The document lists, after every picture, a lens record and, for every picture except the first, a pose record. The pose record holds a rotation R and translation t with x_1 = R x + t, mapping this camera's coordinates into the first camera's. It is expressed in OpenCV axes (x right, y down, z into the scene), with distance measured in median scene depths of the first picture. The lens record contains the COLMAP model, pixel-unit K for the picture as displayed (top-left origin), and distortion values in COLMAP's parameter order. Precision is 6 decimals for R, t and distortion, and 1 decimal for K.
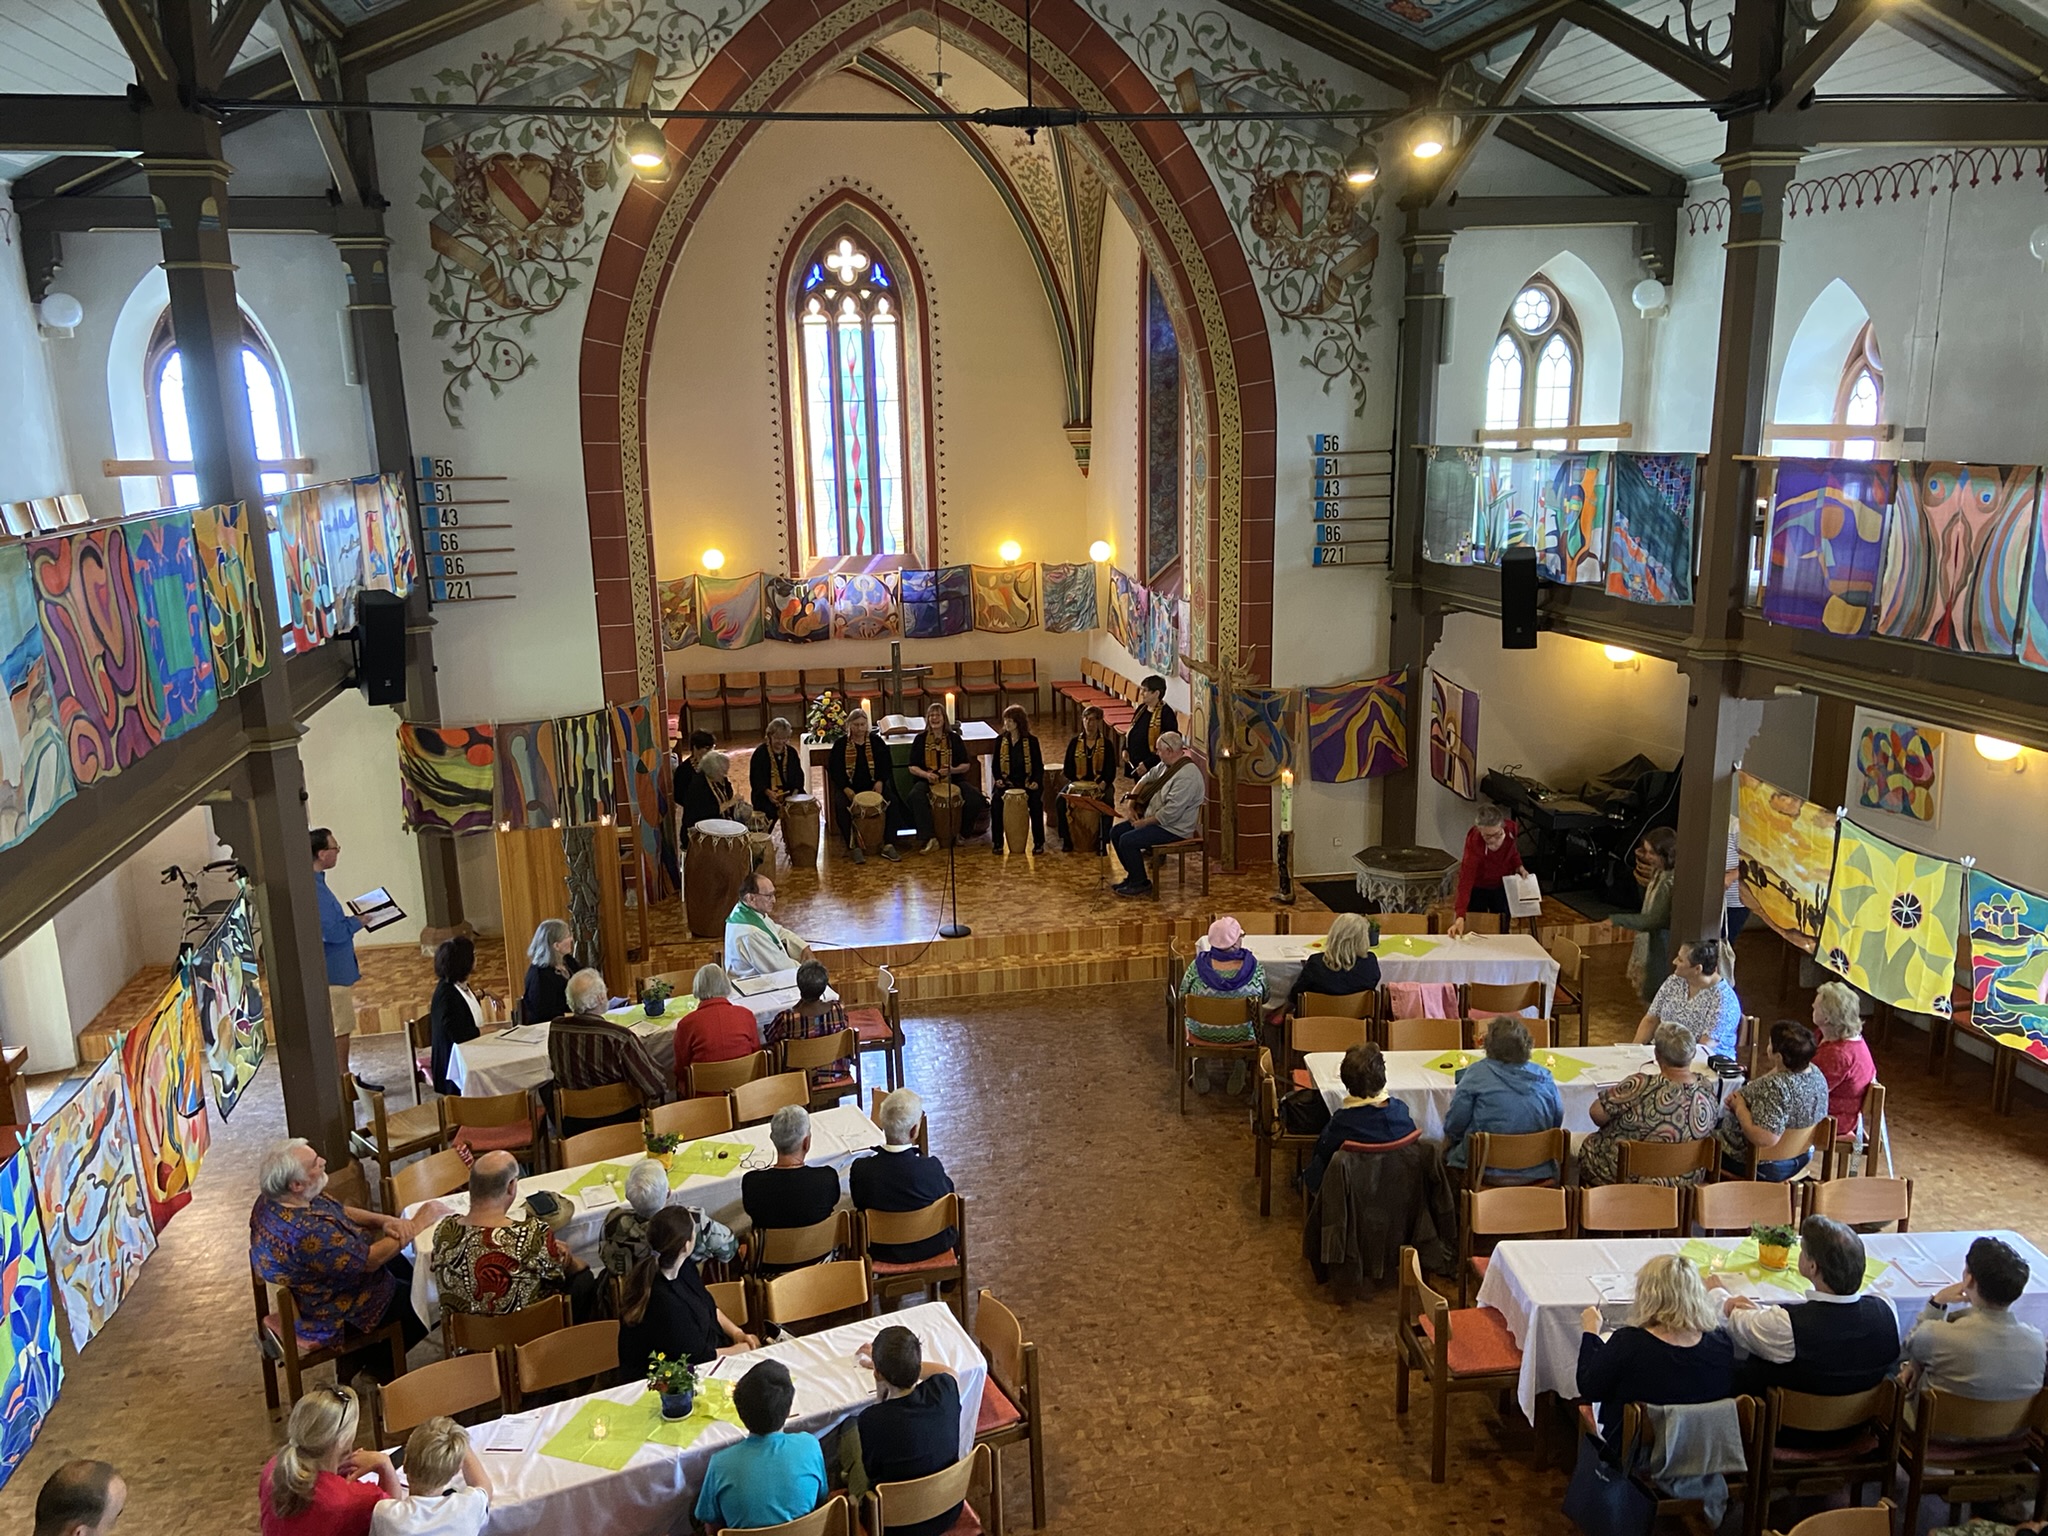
lens RADIAL K [[1643.1, 0, 1022.5], [0, 1643.1, 782.8], [0, 0, 1]] dist [0.084195, 0.001551]
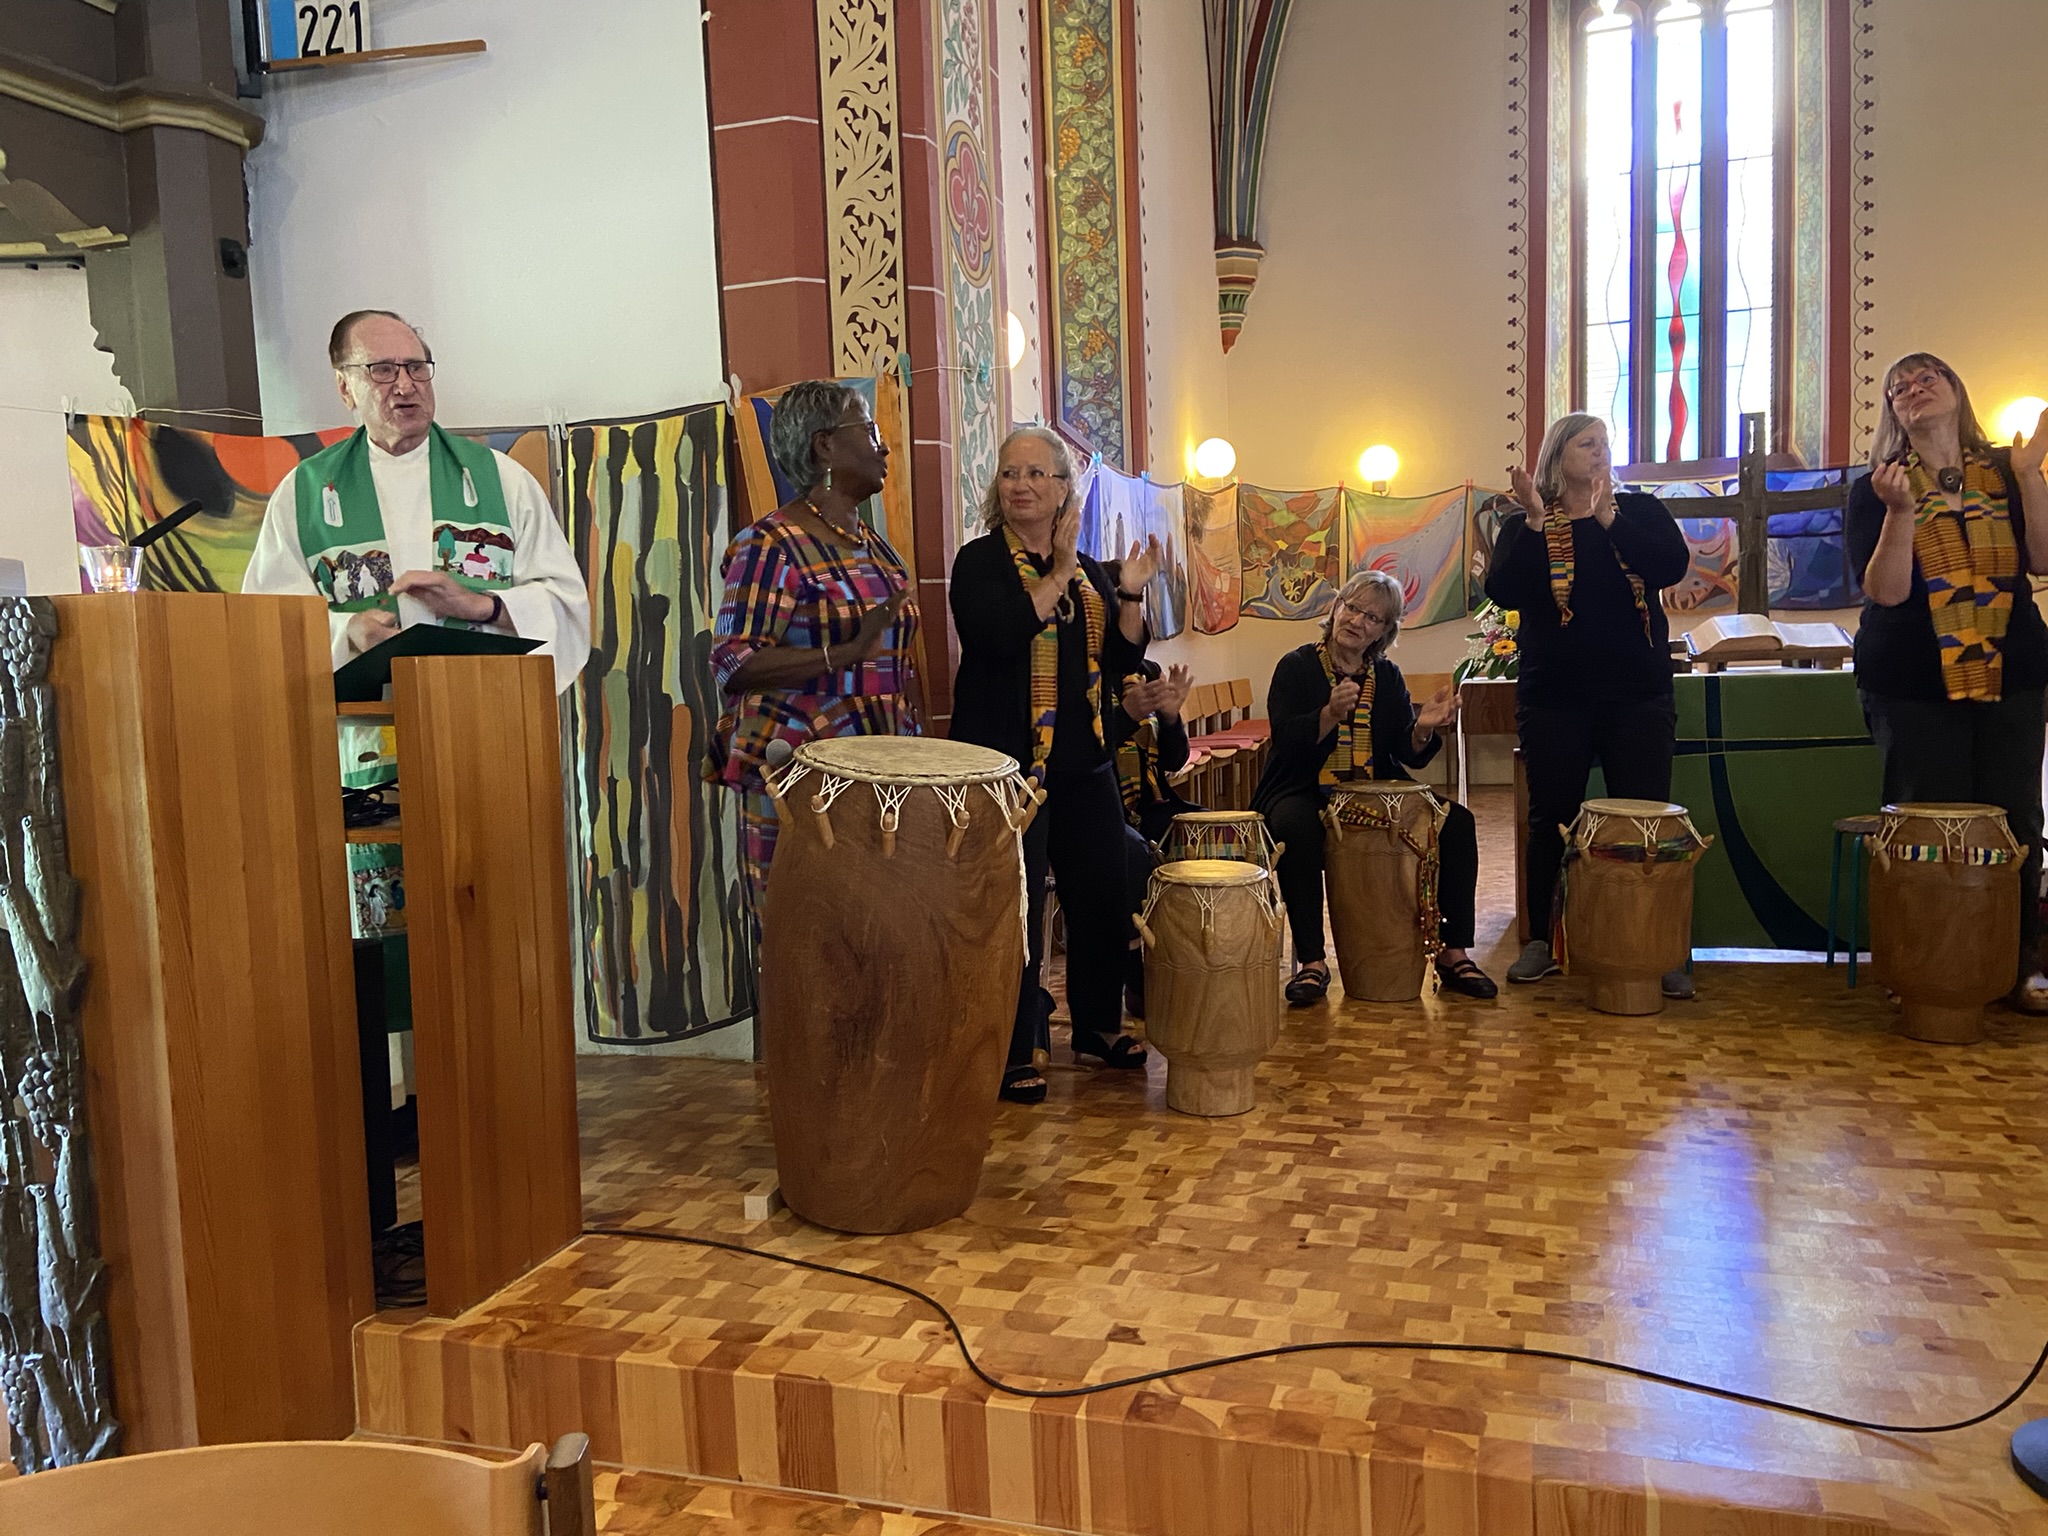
lens RADIAL K [[1536.3, 0, 1050.0], [0, 1536.3, 763.0], [0, 0, 1]] dist [0.115309, -0.128946]
pose [[0.881896, 0.026082, -0.470722, -0.039460], [-0.092205, 0.988728, -0.117963, 0.032514], [0.462340, 0.147434, 0.874360, 0.513394]]
